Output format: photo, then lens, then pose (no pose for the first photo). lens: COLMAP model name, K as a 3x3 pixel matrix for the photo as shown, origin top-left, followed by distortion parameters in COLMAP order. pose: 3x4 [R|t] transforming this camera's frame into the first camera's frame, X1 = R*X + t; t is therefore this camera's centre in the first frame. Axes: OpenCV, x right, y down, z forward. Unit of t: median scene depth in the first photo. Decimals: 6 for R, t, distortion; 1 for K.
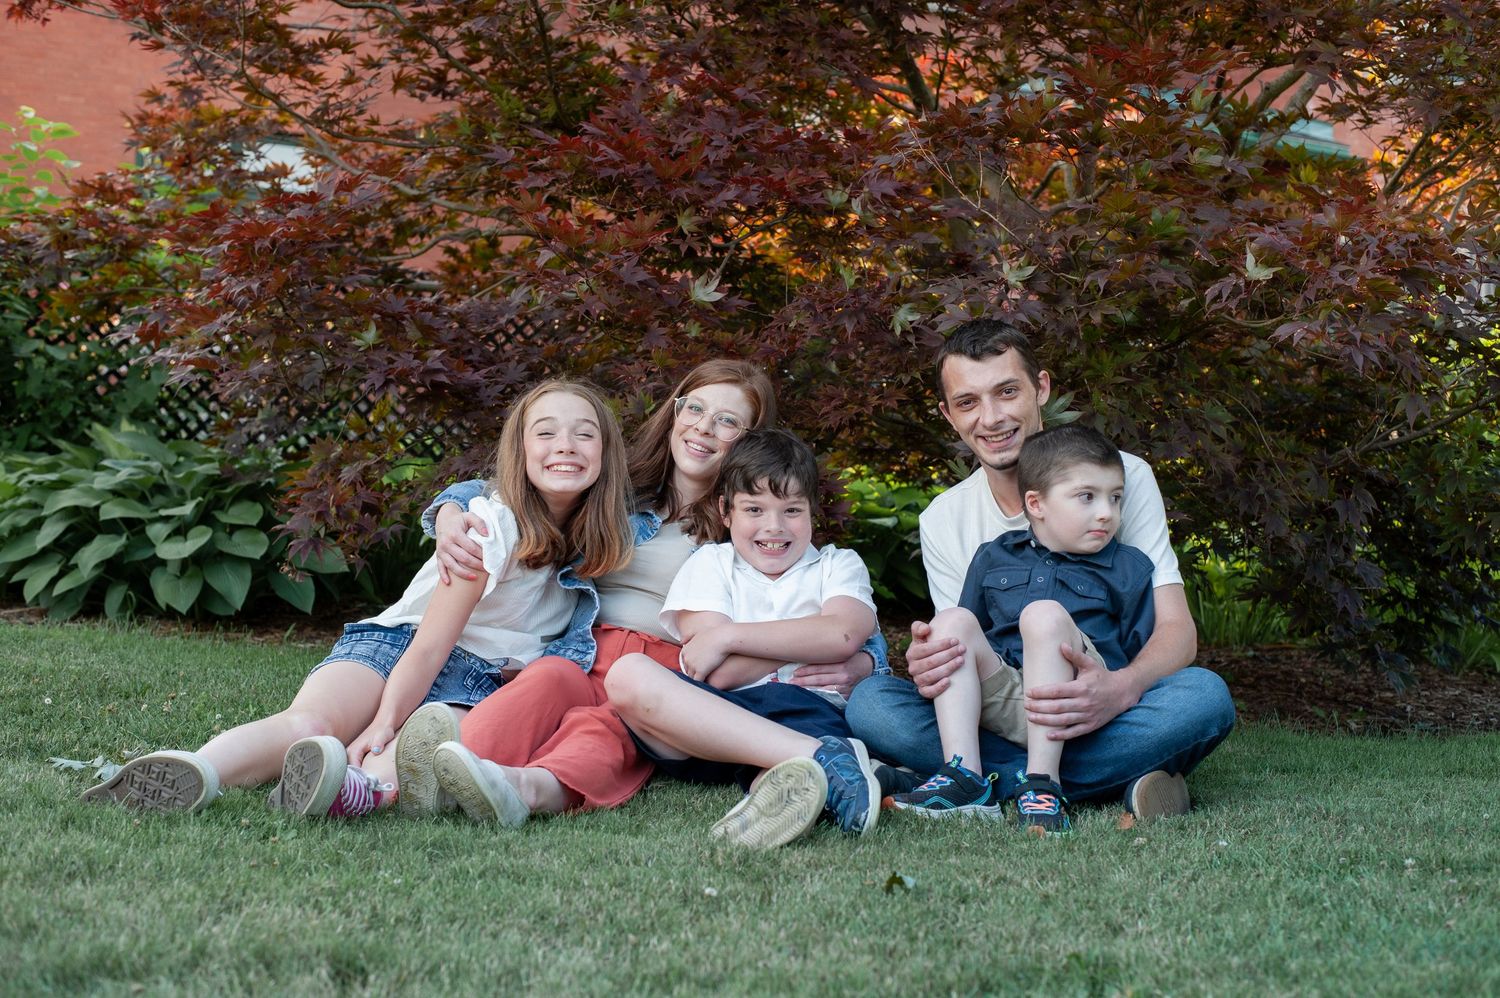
lens RADIAL K [[2123.0, 0, 750.0], [0, 2123.0, 499.0], [0, 0, 1]] dist [-0.120661, 0.102076]
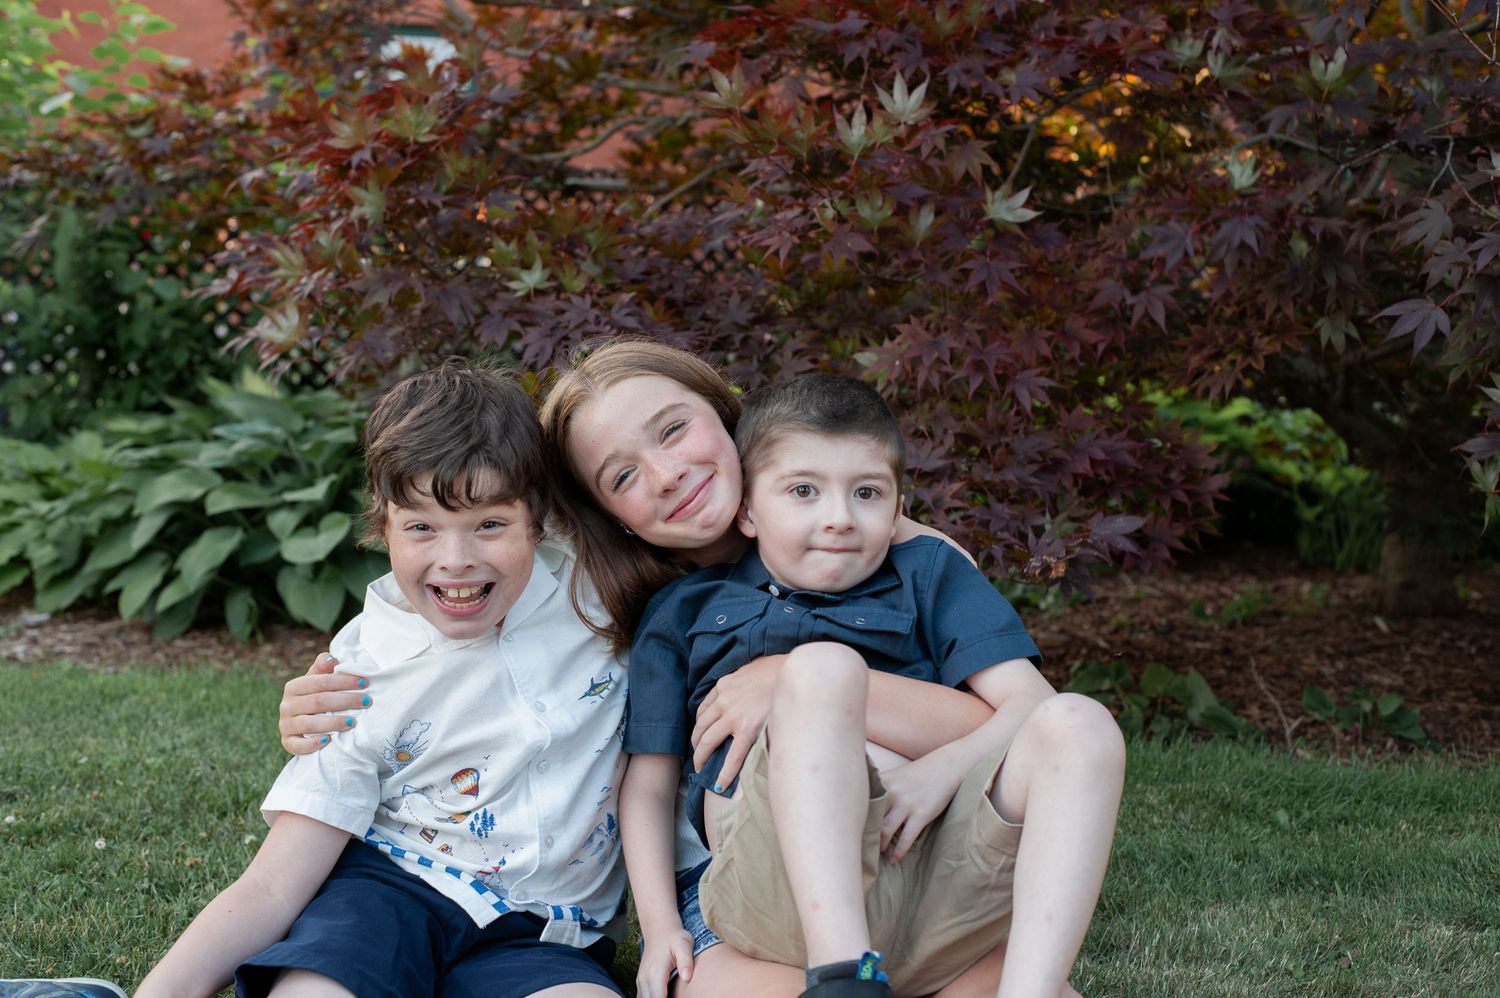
lens RADIAL K [[2123.0, 0, 750.0], [0, 2123.0, 499.0], [0, 0, 1]] dist [-0.120661, 0.102076]
pose [[0.995669, -0.041380, -0.083247, -0.039292], [0.046155, 0.997348, 0.056276, -0.028656], [0.080698, -0.059875, 0.994939, 0.220001]]
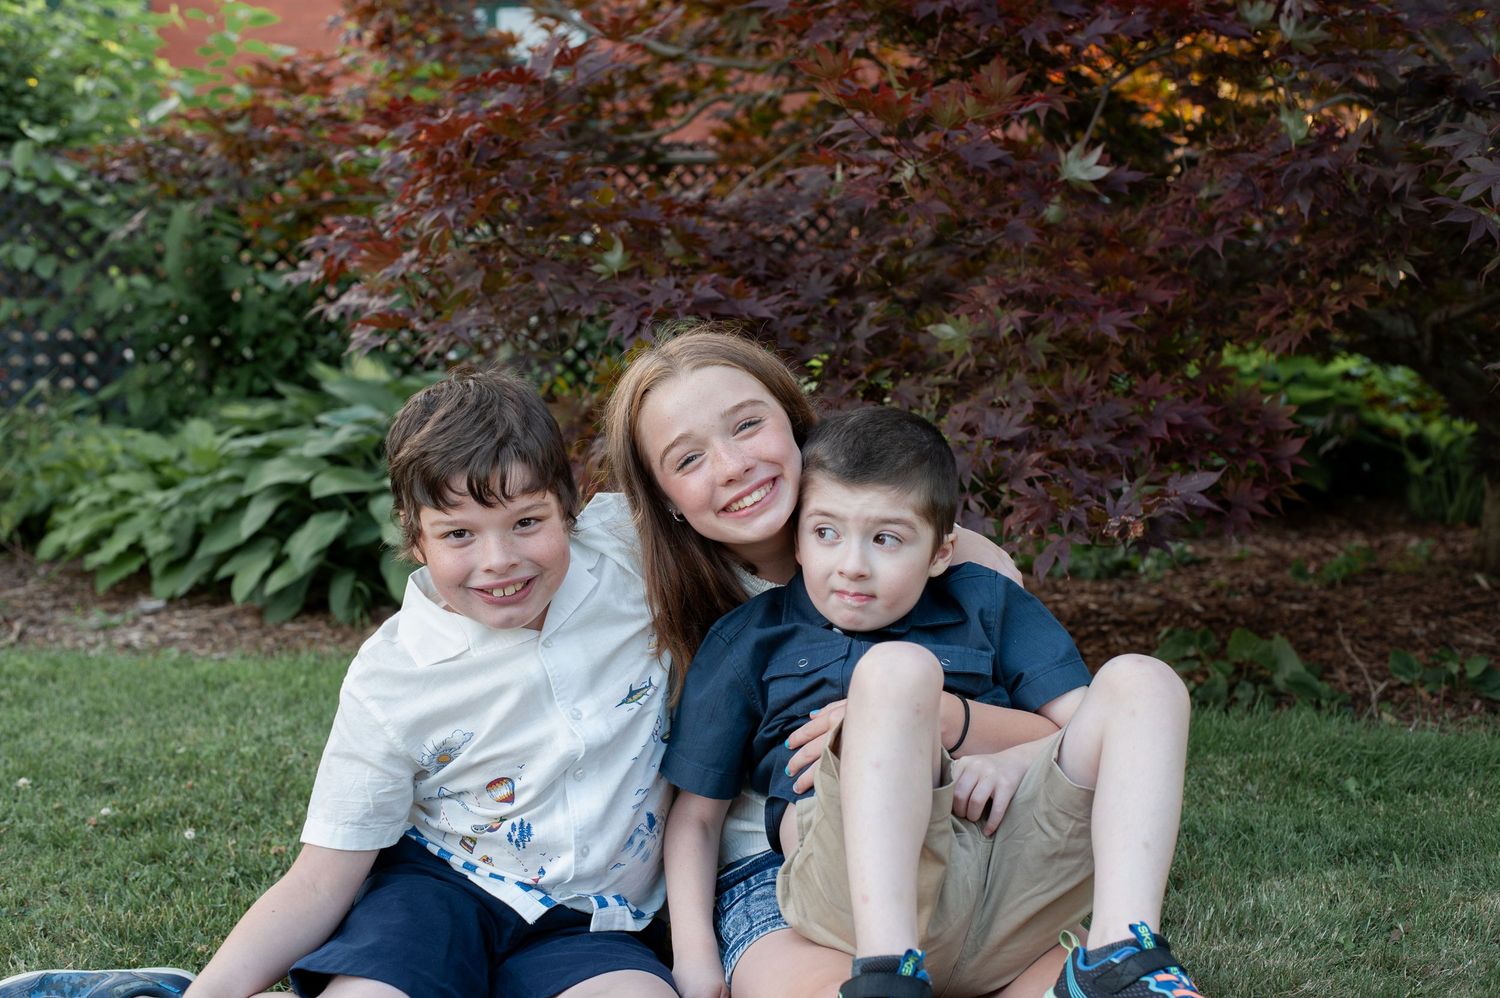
lens RADIAL K [[2123.0, 0, 750.0], [0, 2123.0, 499.0], [0, 0, 1]] dist [-0.120661, 0.102076]
pose [[0.986985, -0.064746, -0.147205, -0.023624], [0.076002, 0.994492, 0.072169, -0.033918], [0.141721, -0.082418, 0.986470, 0.214086]]
